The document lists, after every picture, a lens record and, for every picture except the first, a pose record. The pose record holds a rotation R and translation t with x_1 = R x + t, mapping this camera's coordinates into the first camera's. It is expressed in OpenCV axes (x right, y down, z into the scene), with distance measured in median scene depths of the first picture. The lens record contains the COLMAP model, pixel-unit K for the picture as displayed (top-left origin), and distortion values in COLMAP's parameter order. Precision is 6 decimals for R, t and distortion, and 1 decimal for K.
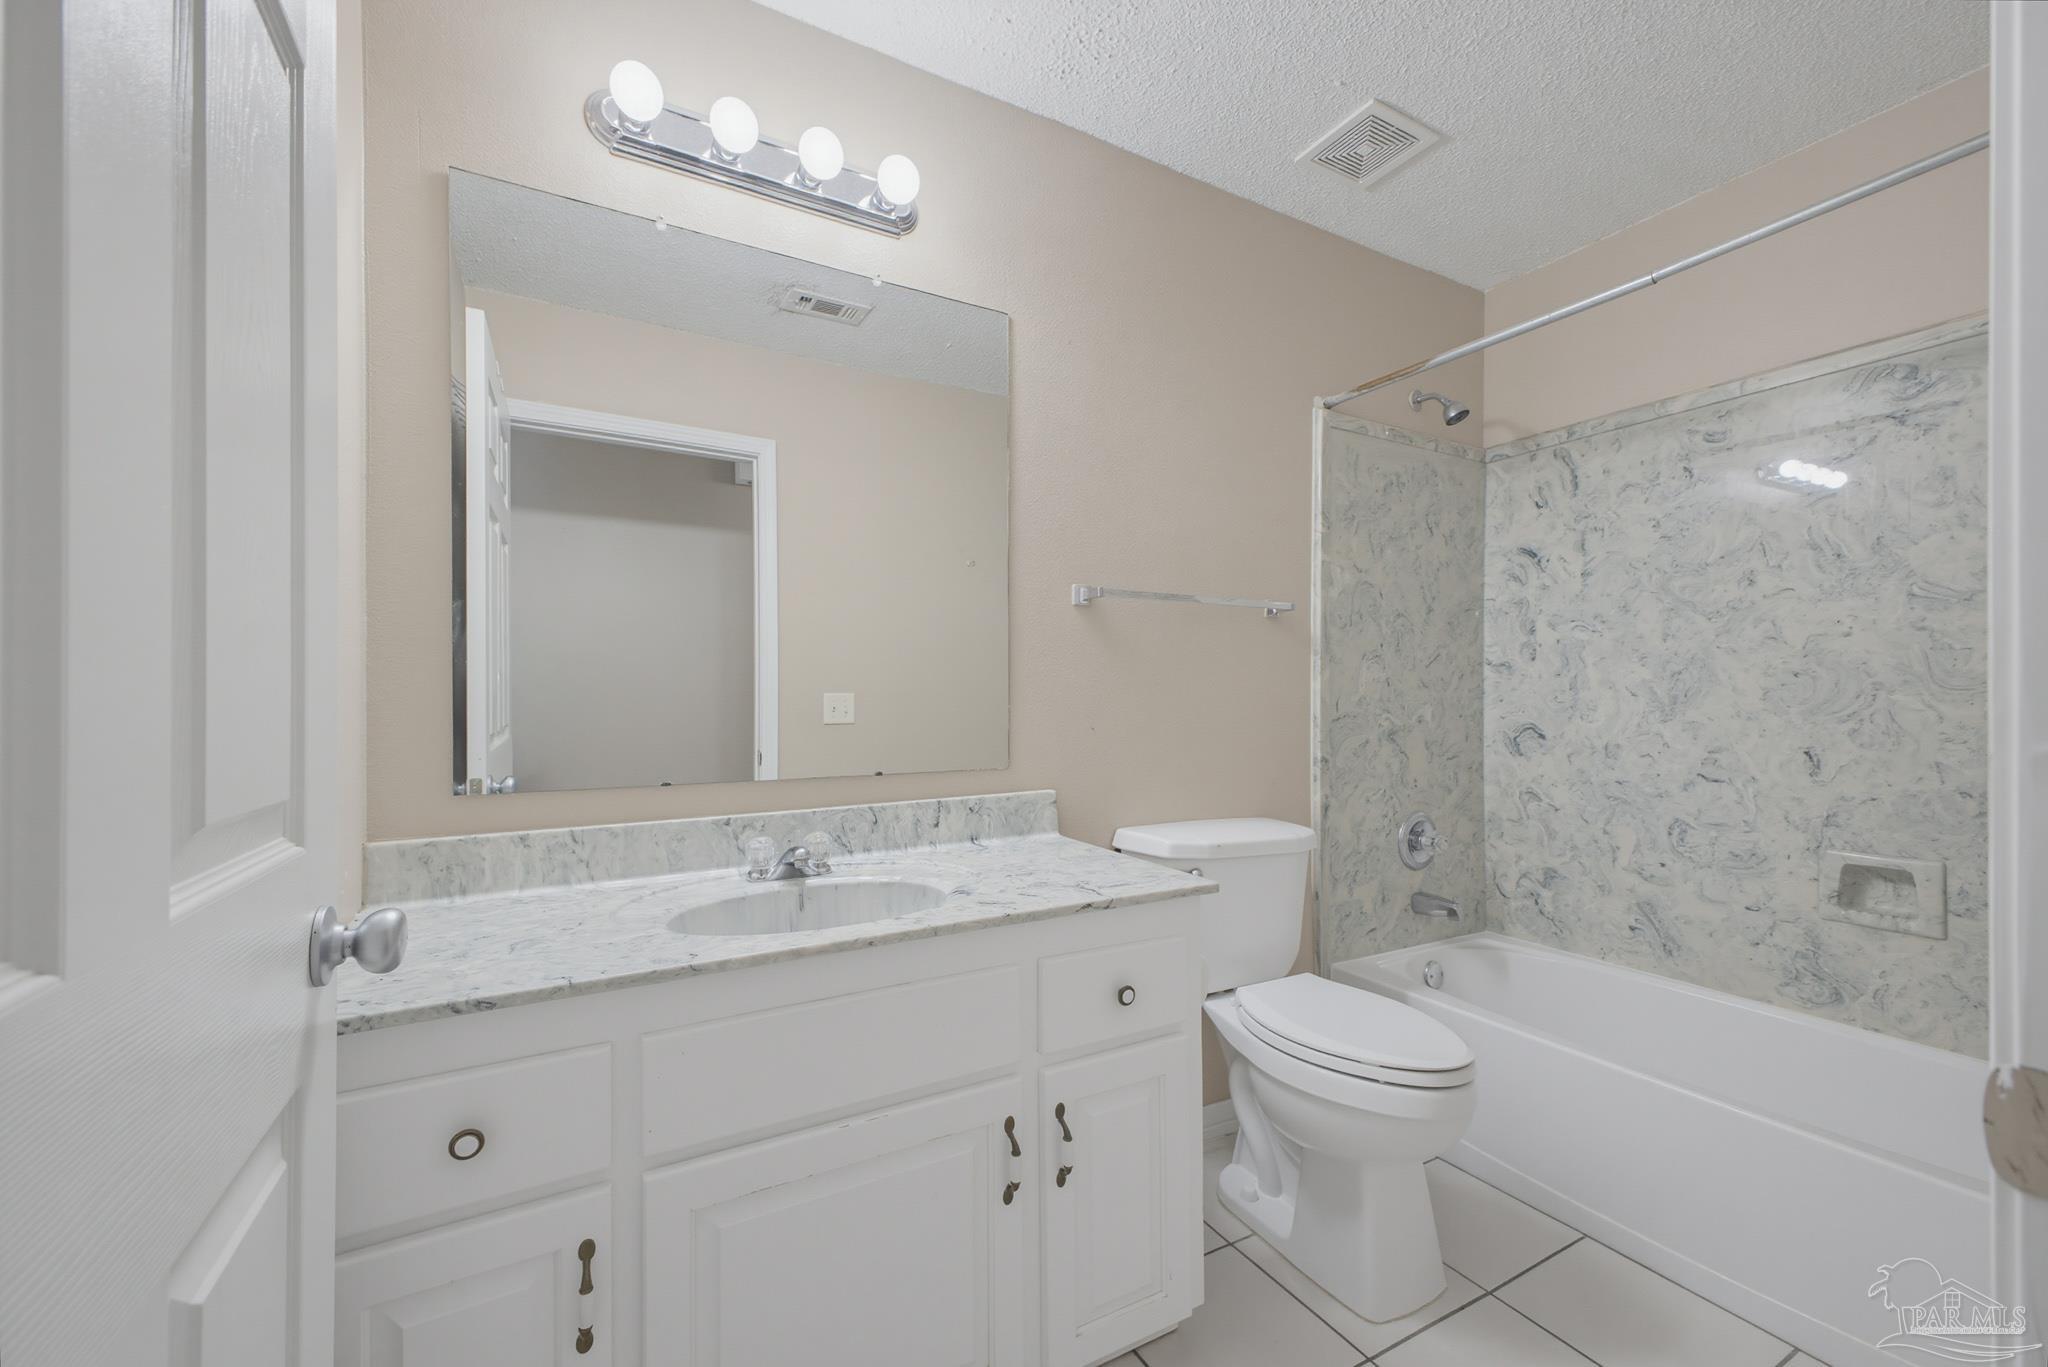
lens RADIAL K [[828.4, 0, 1030.2], [0, 828.4, 690.2], [0, 0, 1]] dist [0.023178, -0.000506]
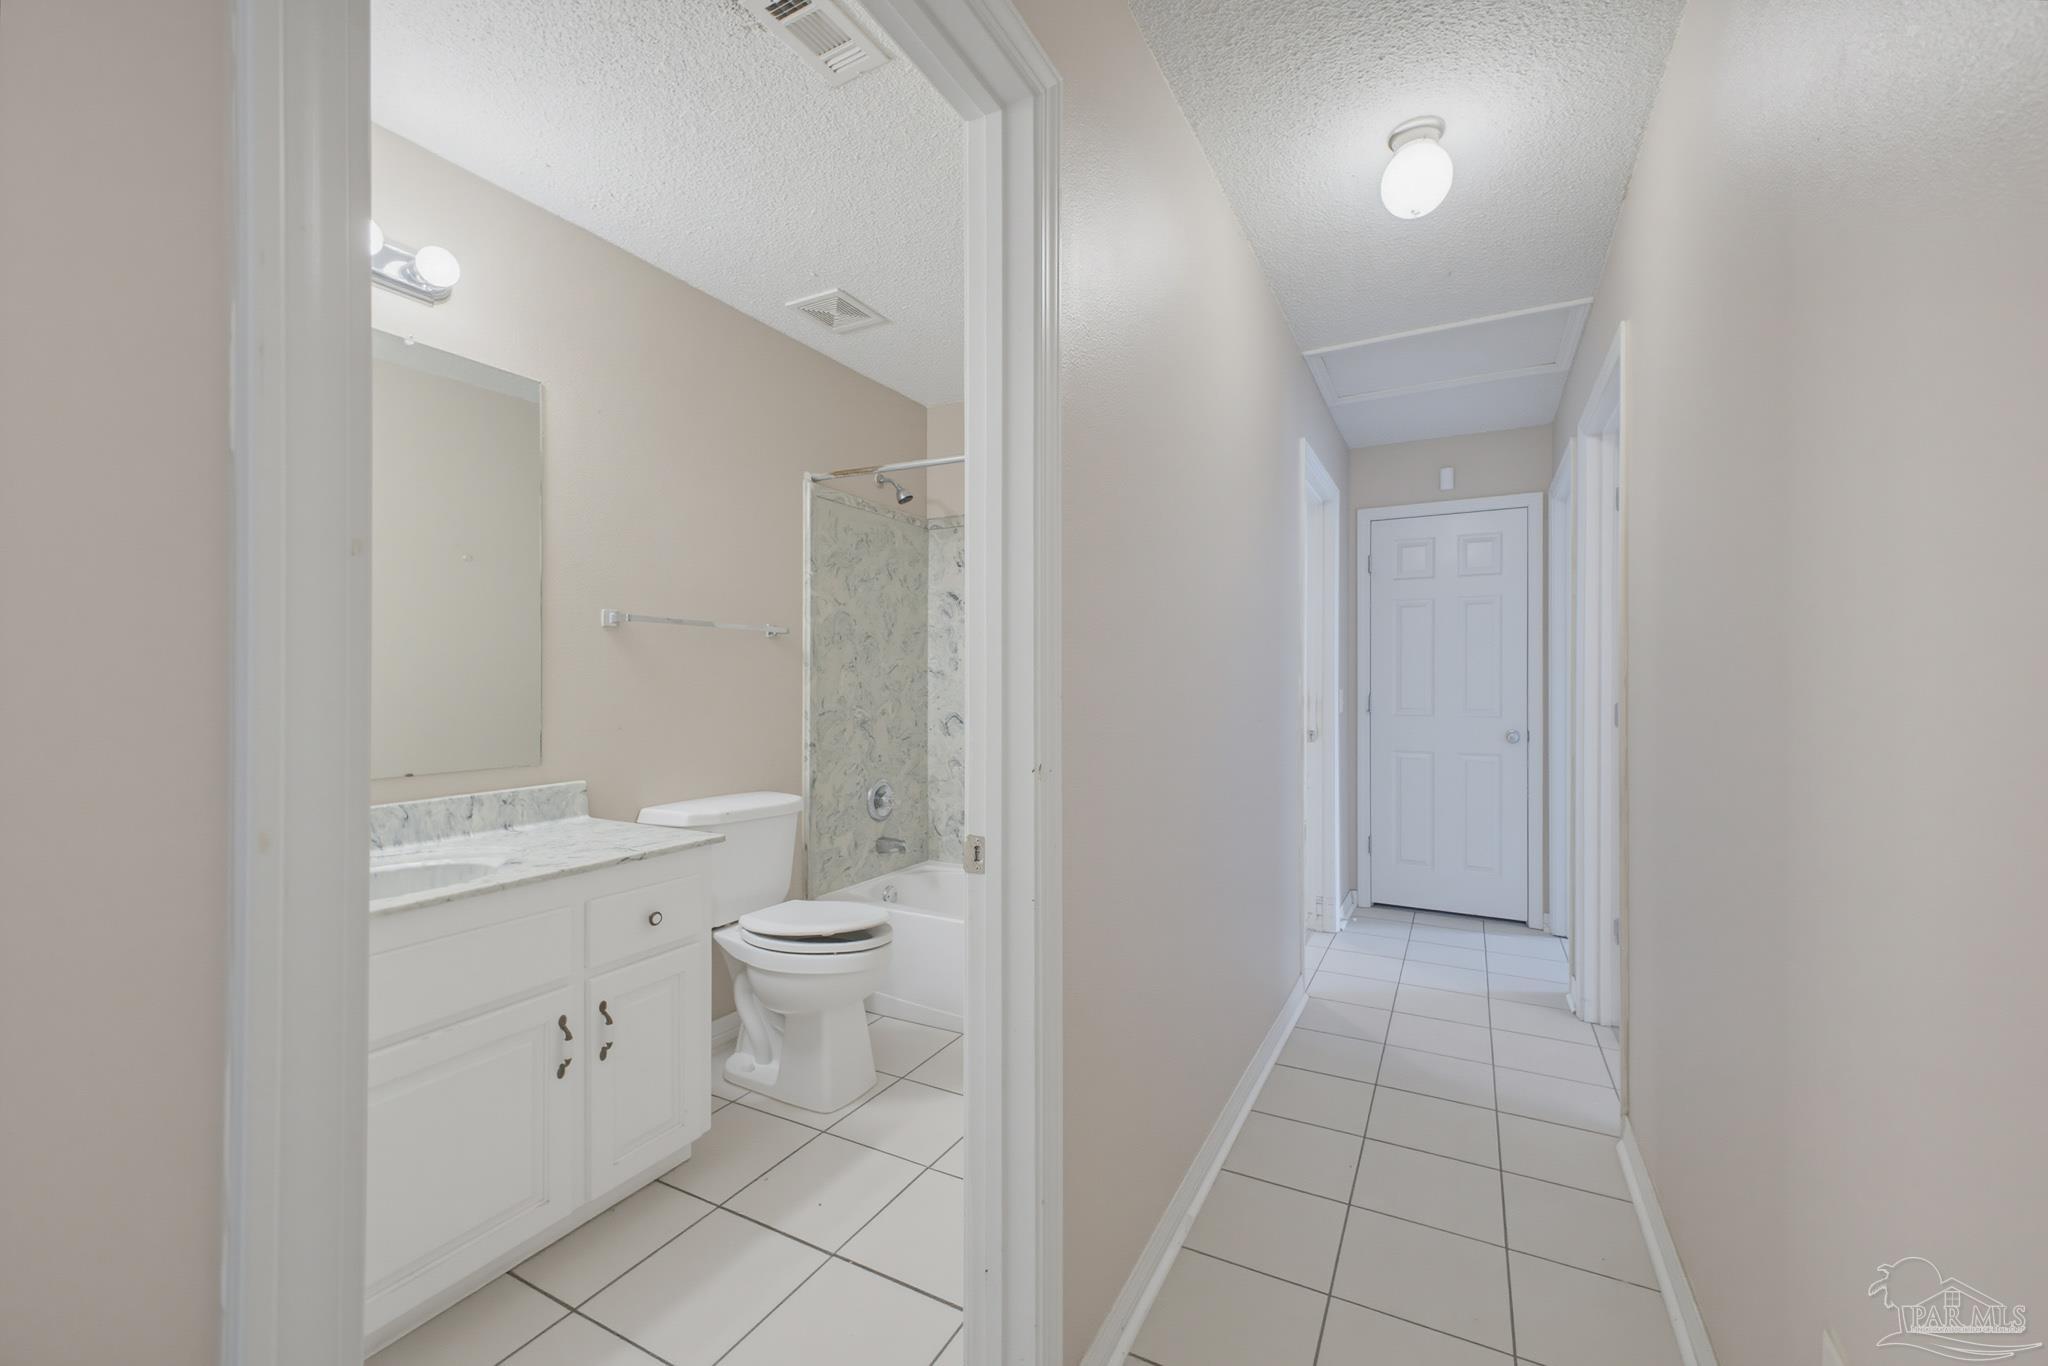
lens RADIAL K [[834.8, 0, 1048.3], [0, 834.8, 682.1], [0, 0, 1]] dist [0.016739, -0.000740]
pose [[0.838546, 0.000127, 0.544830, -0.059809], [-0.008035, 0.999894, 0.012135, -0.036057], [-0.544771, -0.014553, 0.838459, -0.330388]]
